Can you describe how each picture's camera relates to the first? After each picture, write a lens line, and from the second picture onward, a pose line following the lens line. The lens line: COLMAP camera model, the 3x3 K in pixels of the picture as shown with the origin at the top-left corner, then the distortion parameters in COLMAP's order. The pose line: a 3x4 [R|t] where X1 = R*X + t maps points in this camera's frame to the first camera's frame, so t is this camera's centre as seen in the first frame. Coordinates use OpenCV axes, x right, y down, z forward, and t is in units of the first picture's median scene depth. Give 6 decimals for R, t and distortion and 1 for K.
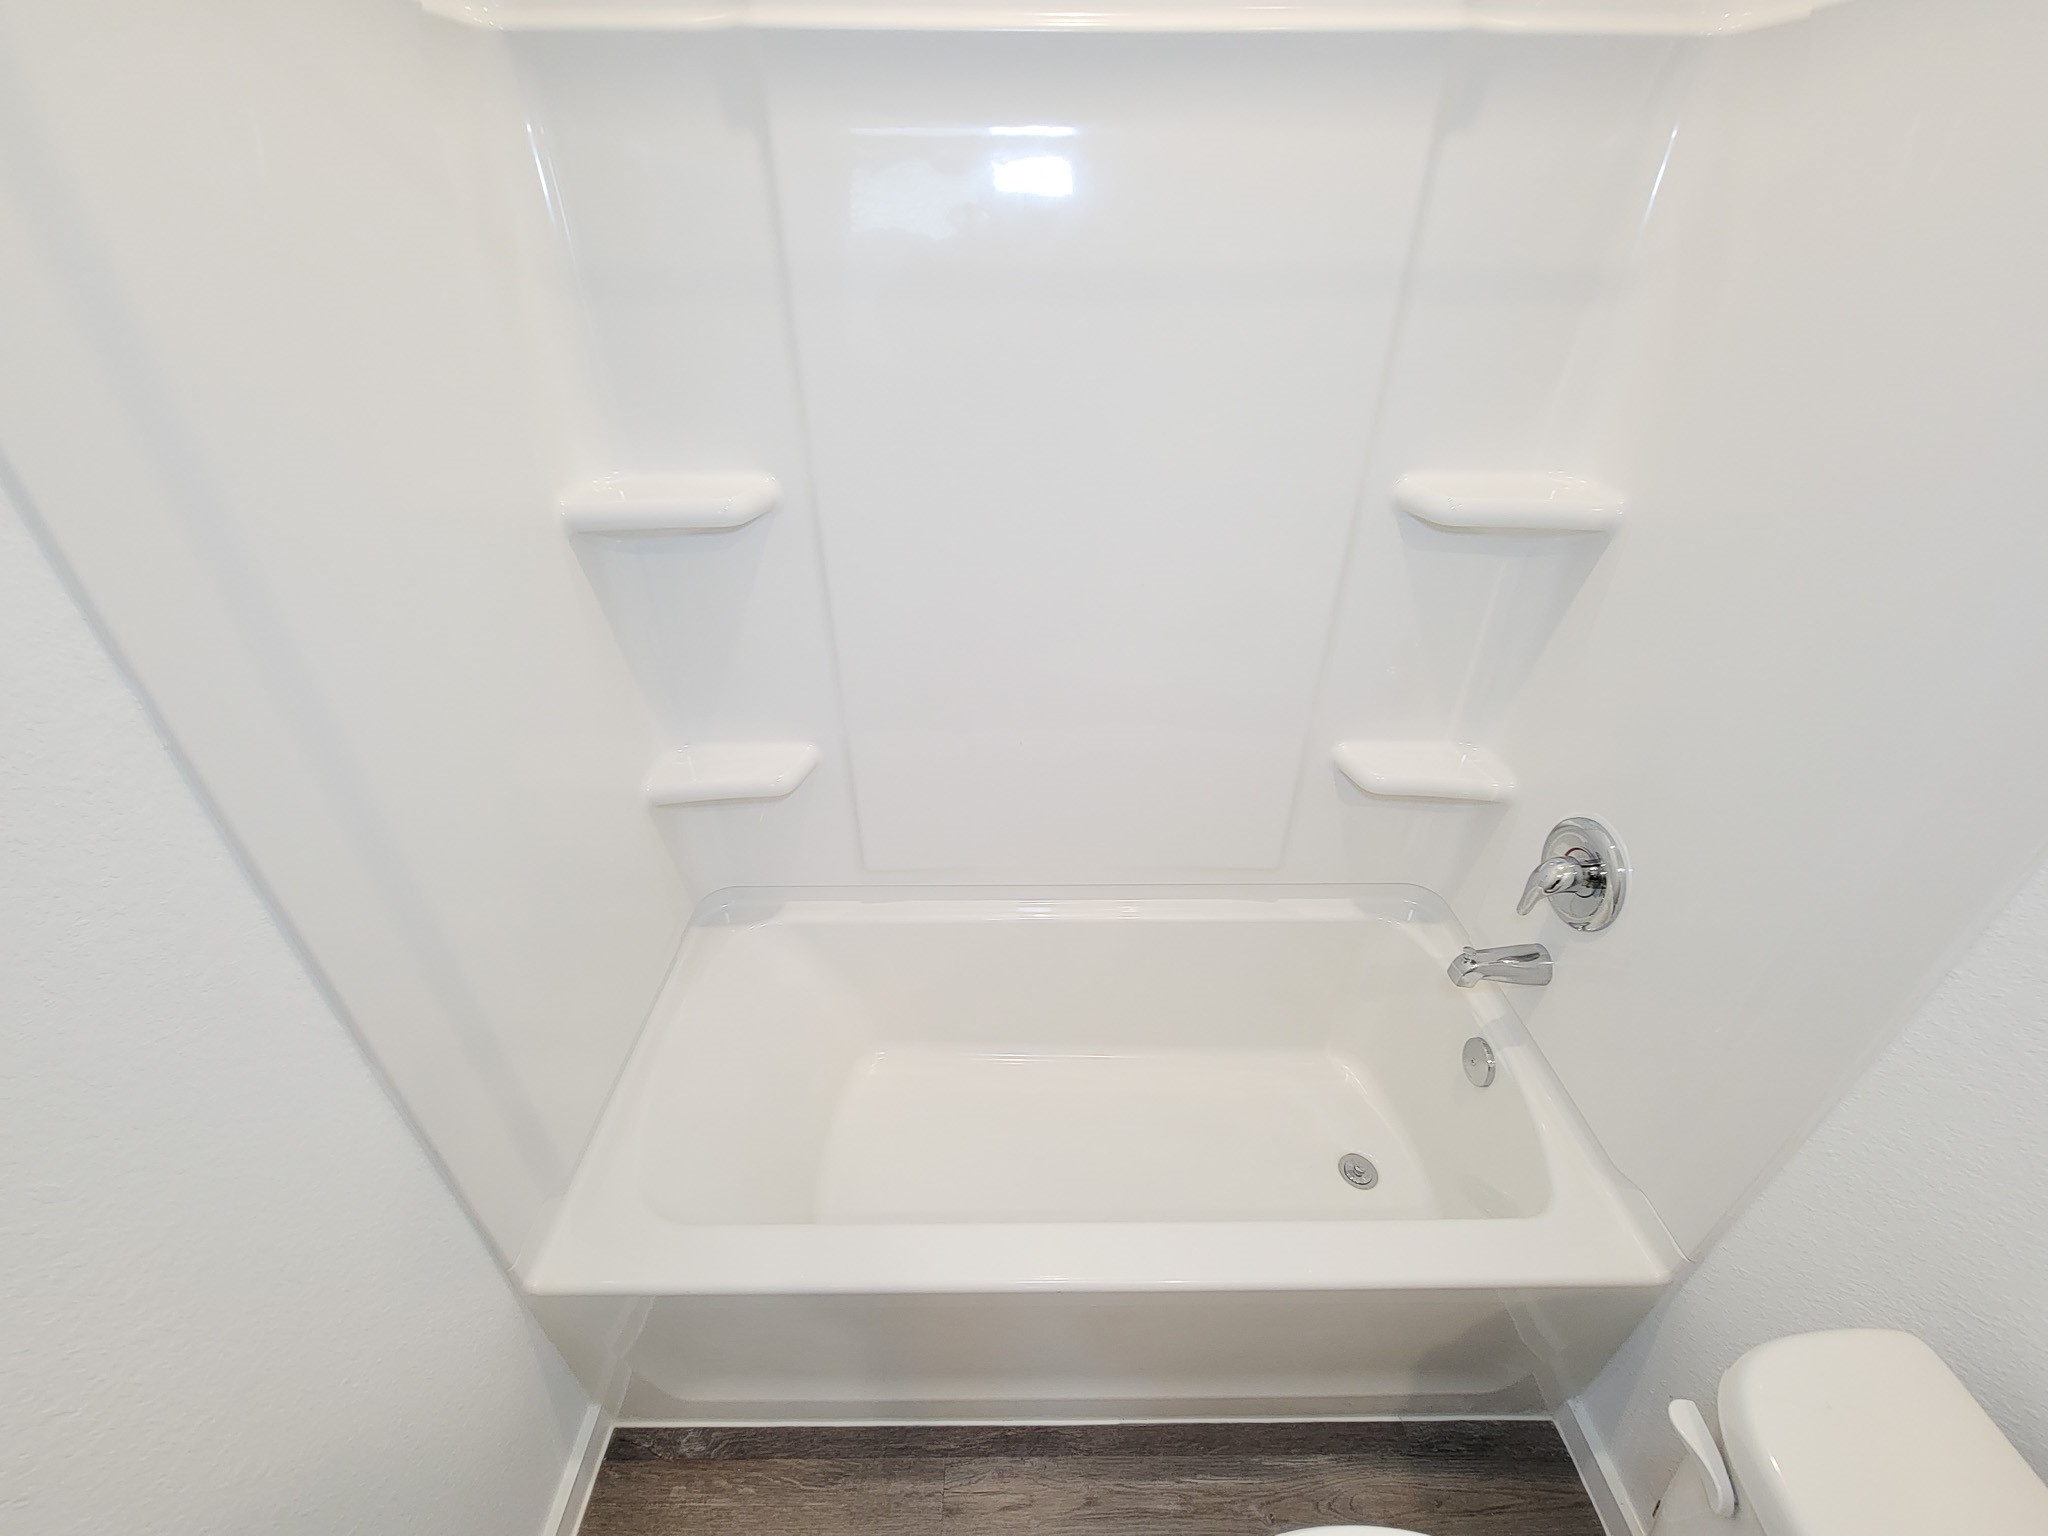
lens RADIAL K [[816.6, 0, 1013.7], [0, 816.6, 761.5], [0, 0, 1]] dist [0.001726, 0.000075]
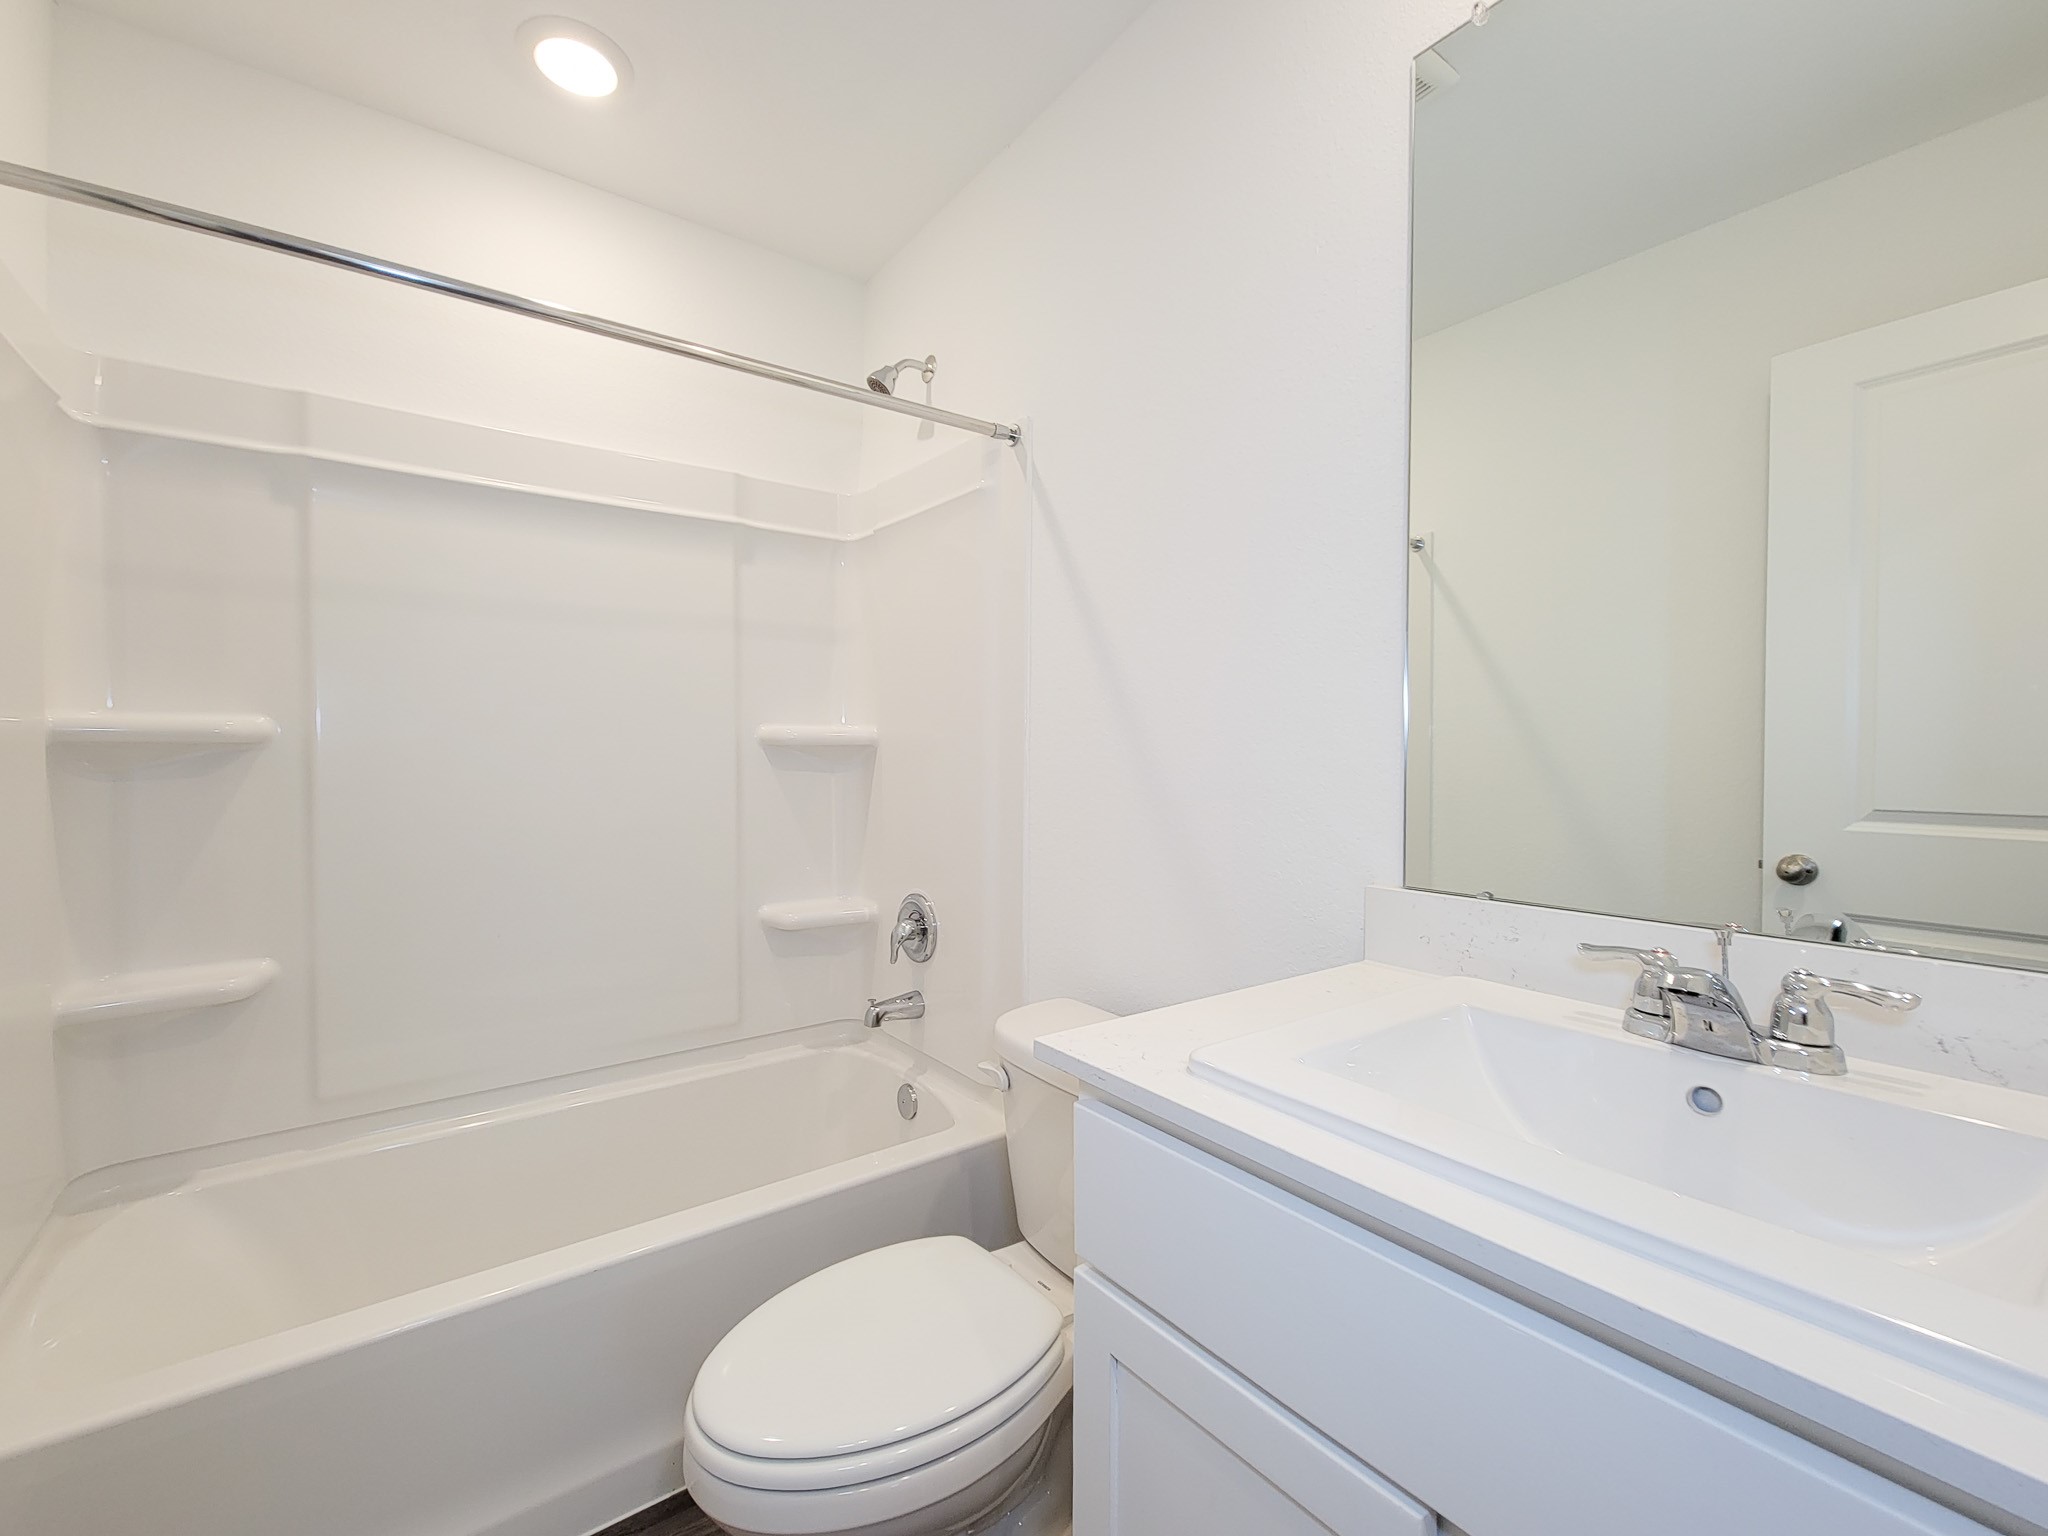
lens RADIAL K [[886.3, 0, 1021.1], [0, 886.3, 768.9], [0, 0, 1]] dist [-0.000886, -0.001686]
pose [[0.807140, -0.004732, 0.590341, -0.163072], [0.322989, 0.840576, -0.434867, 0.682756], [-0.494169, 0.541673, 0.679991, -0.442582]]
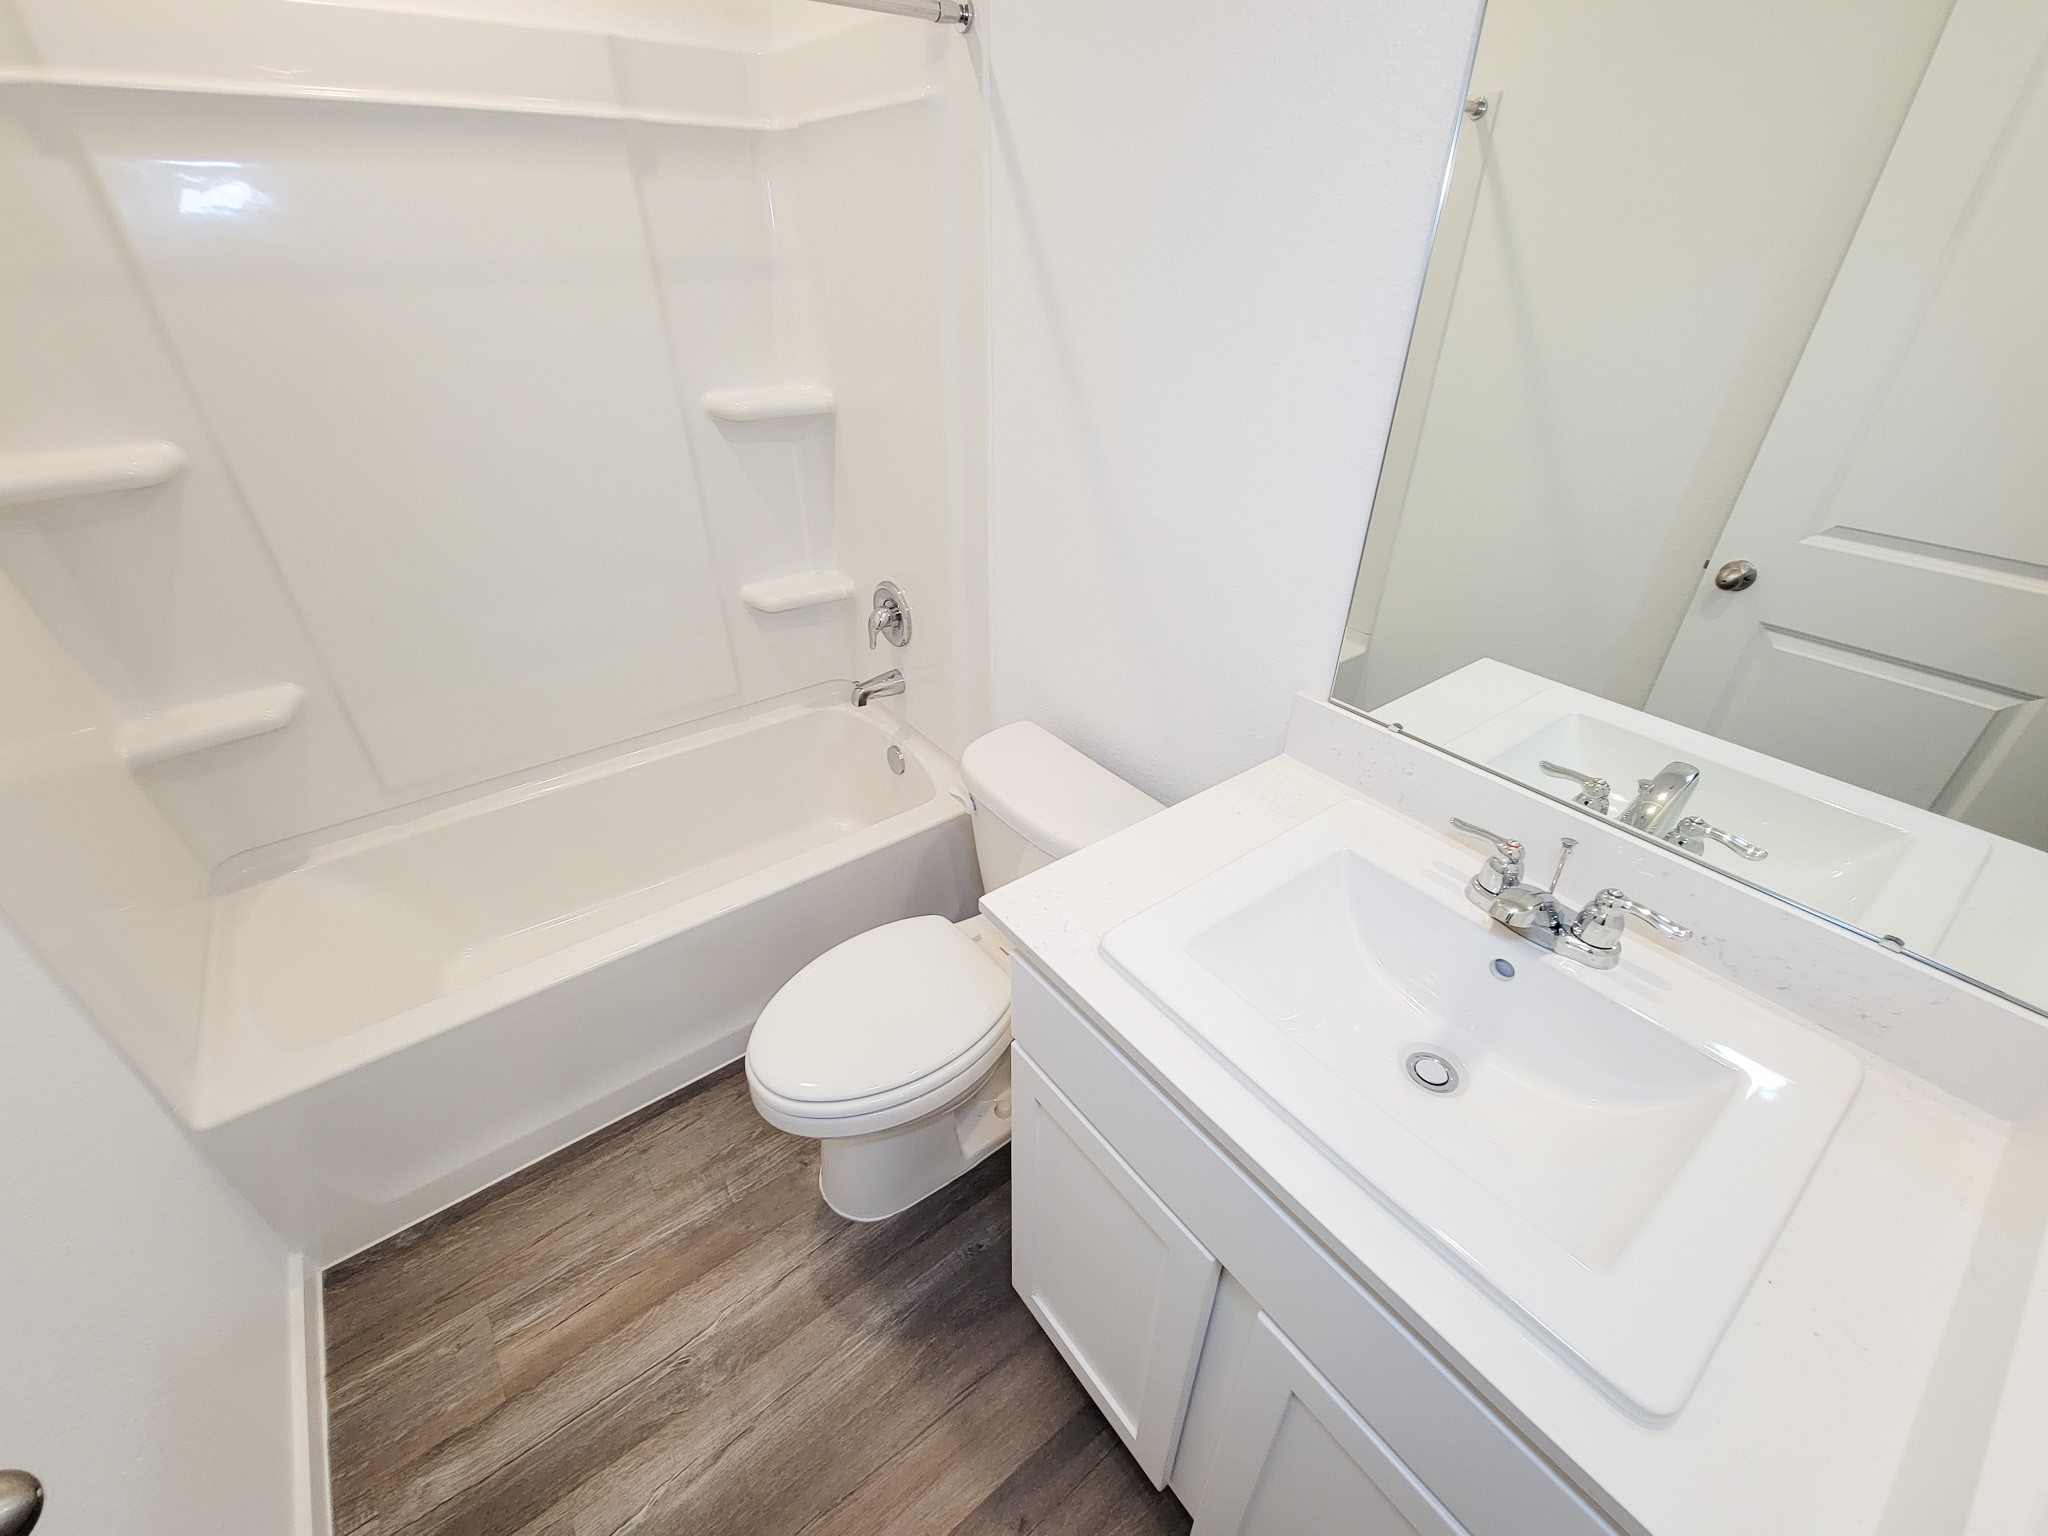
lens RADIAL K [[840.7, 0, 1024.4], [0, 840.7, 771.0], [0, 0, 1]] dist [-0.000386, -0.000549]
pose [[0.798981, -0.321672, 0.508091, -0.075629], [0.328887, 0.941091, 0.078623, 0.388535], [-0.503450, 0.104286, 0.857708, -0.583886]]
